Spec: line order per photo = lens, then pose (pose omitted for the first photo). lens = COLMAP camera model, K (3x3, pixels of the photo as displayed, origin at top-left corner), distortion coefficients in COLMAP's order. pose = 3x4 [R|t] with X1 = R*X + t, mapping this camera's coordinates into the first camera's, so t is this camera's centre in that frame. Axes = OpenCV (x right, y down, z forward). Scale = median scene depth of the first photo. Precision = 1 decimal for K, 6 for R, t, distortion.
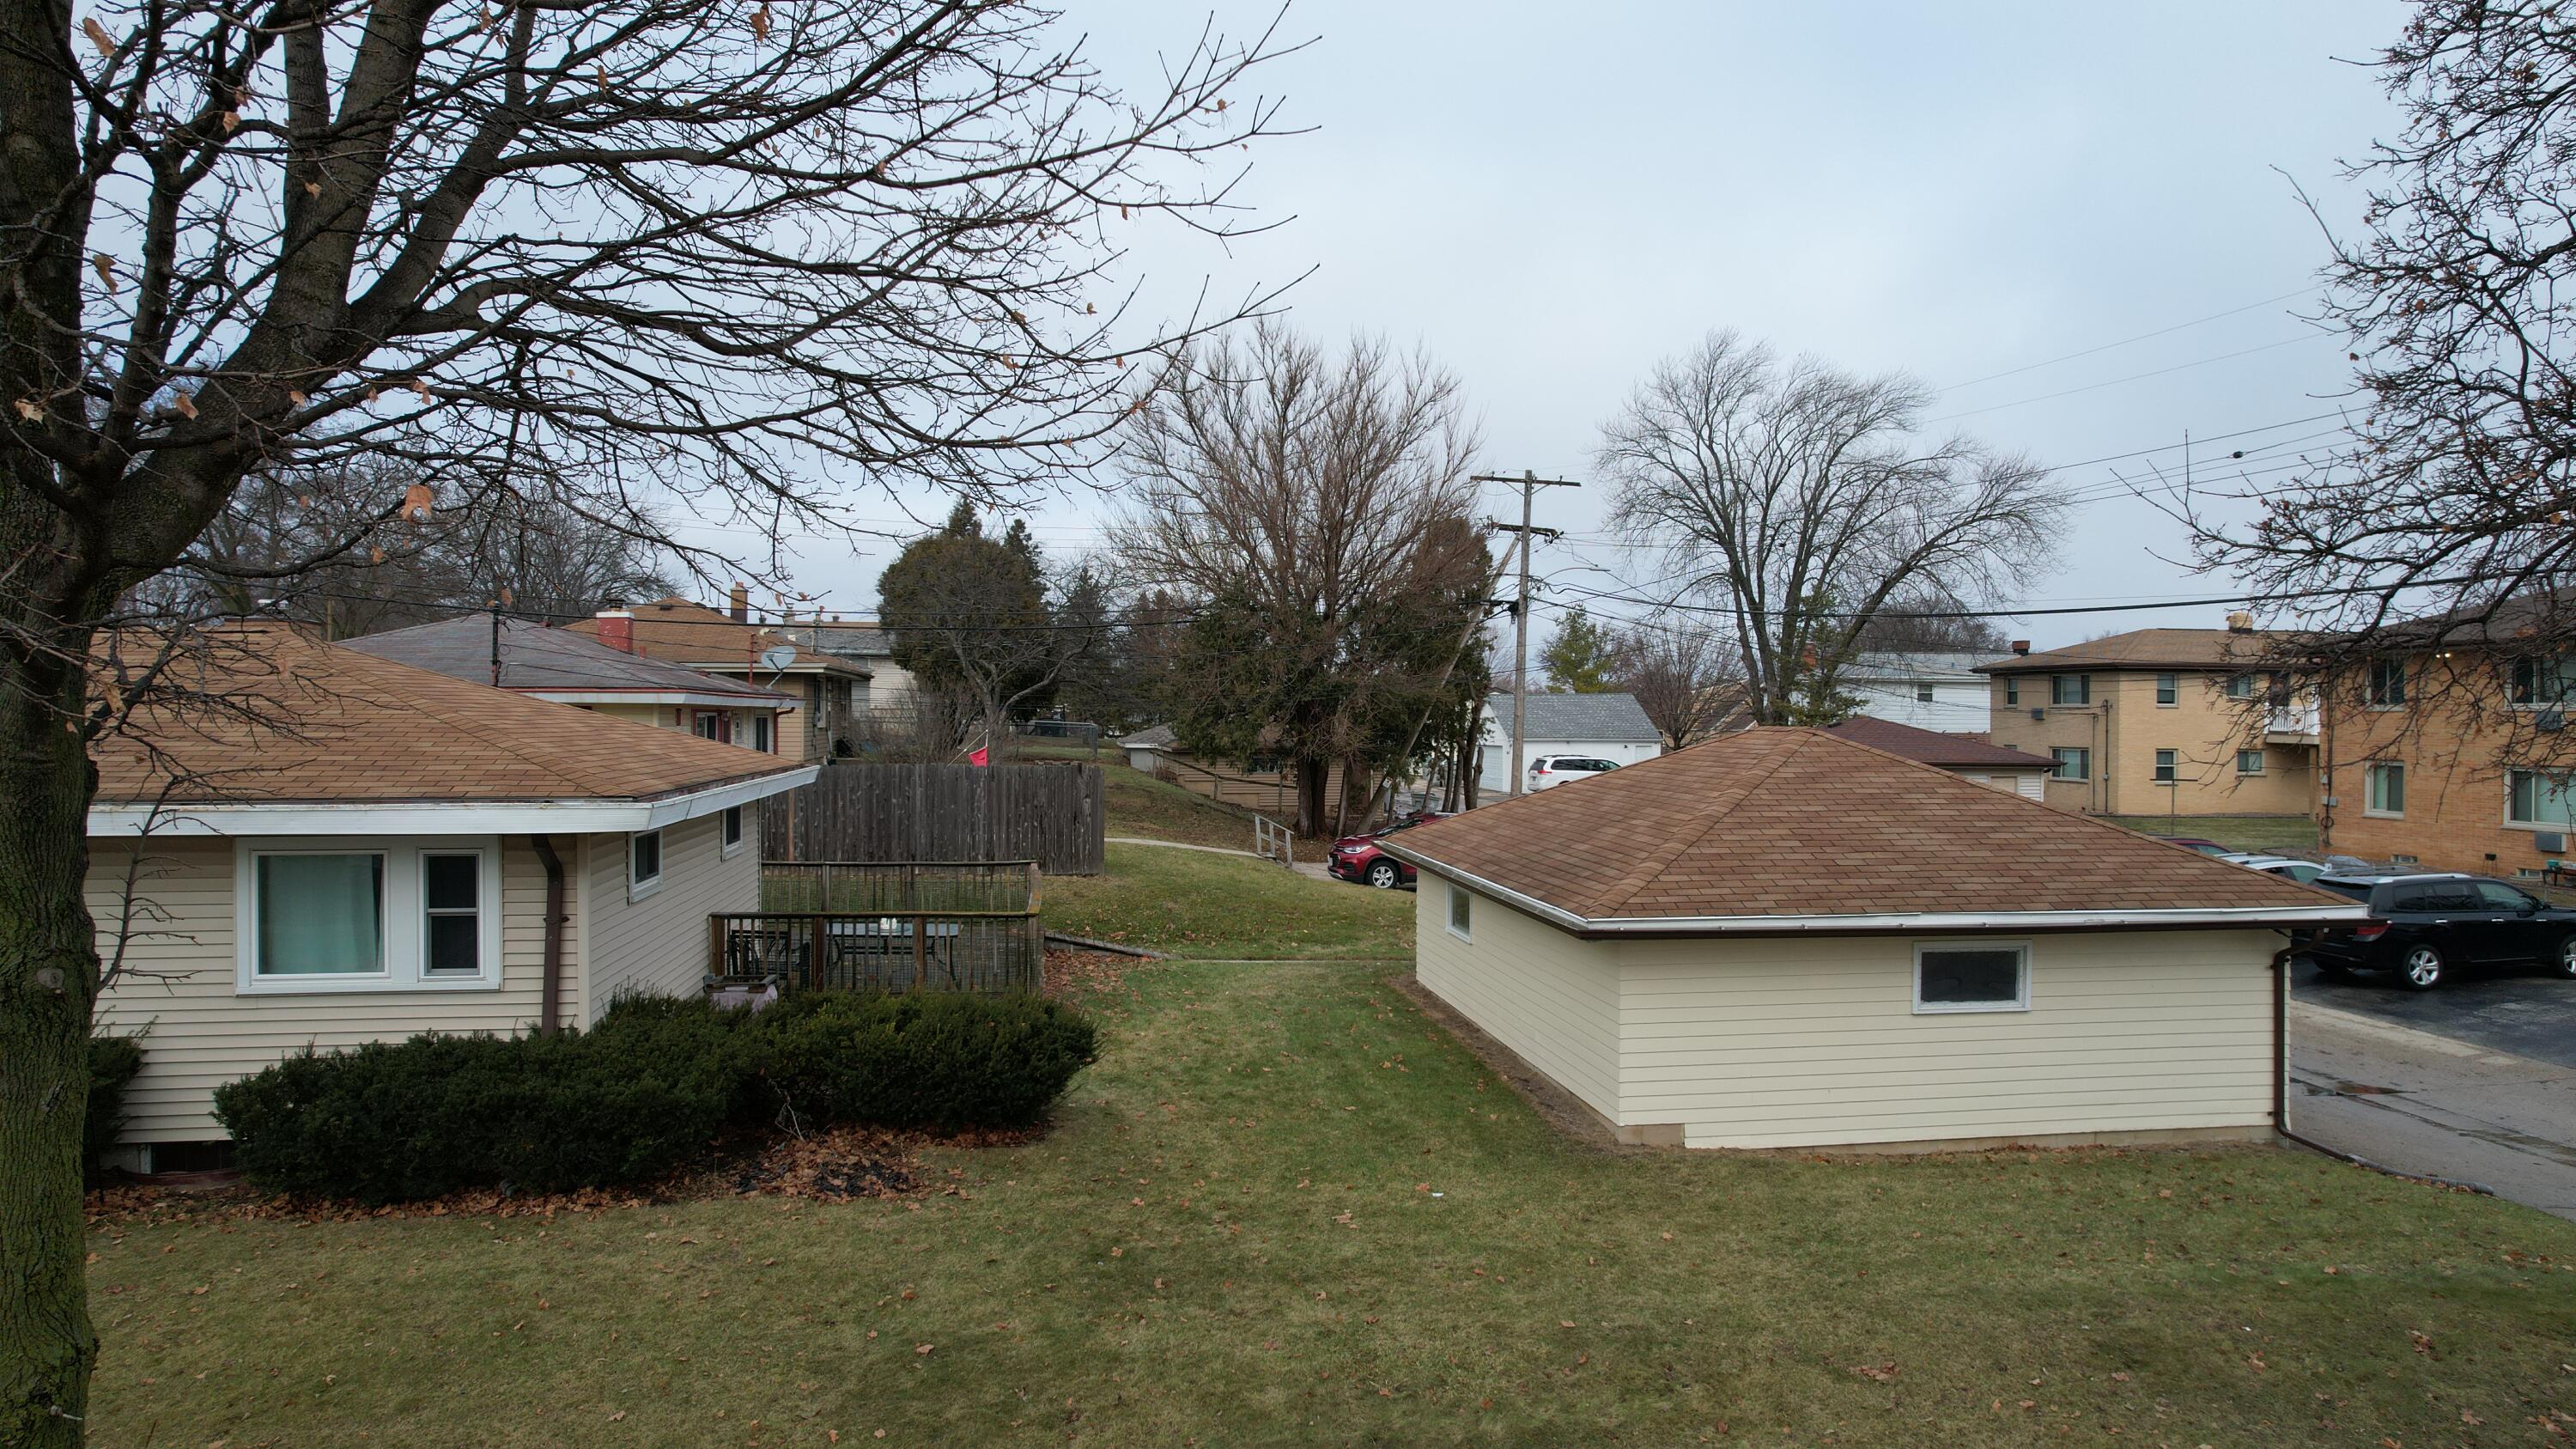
lens RADIAL K [[1637.7, 0, 1290.3], [0, 1637.7, 735.3], [0, 0, 1]] dist [-0.063599, 0.059893]
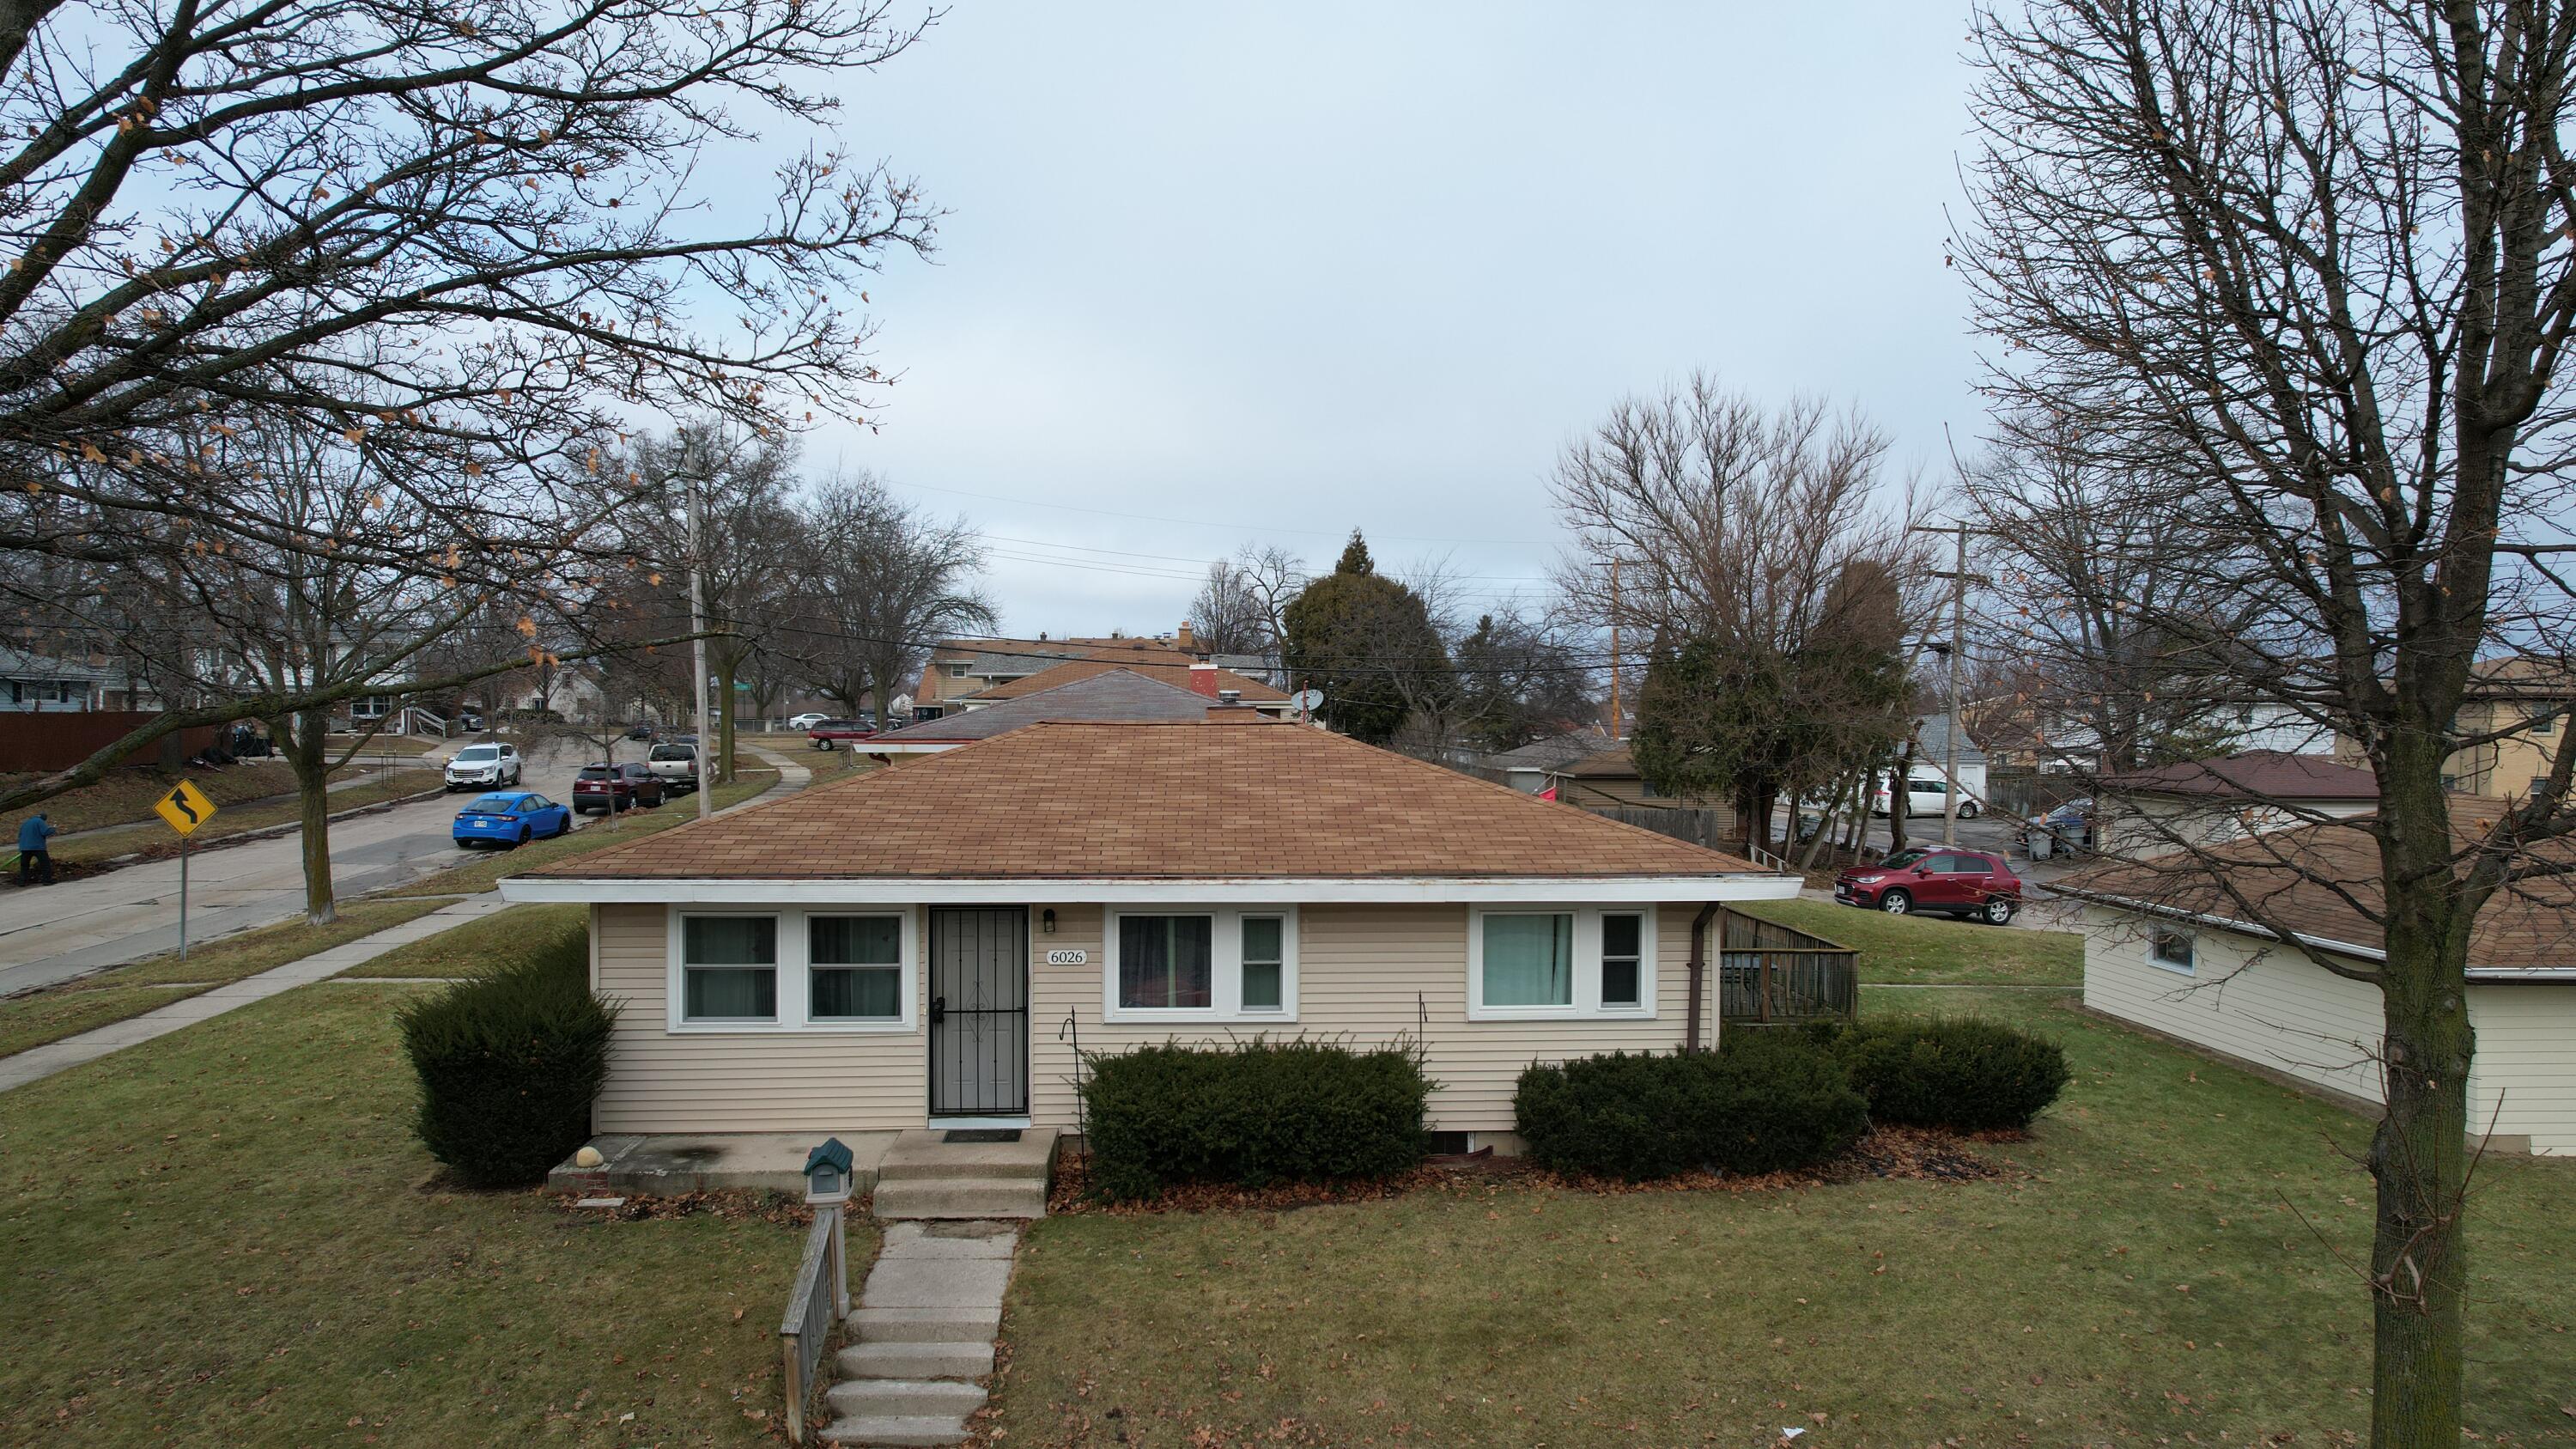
lens RADIAL K [[1639.5, 0, 1302.5], [0, 1639.5, 733.9], [0, 0, 1]] dist [-0.064777, 0.050823]
pose [[0.996484, 0.003028, -0.083732, -0.662570], [-0.003114, 0.999995, -0.000901, -0.068993], [0.083729, 0.001159, 0.996488, -0.329319]]
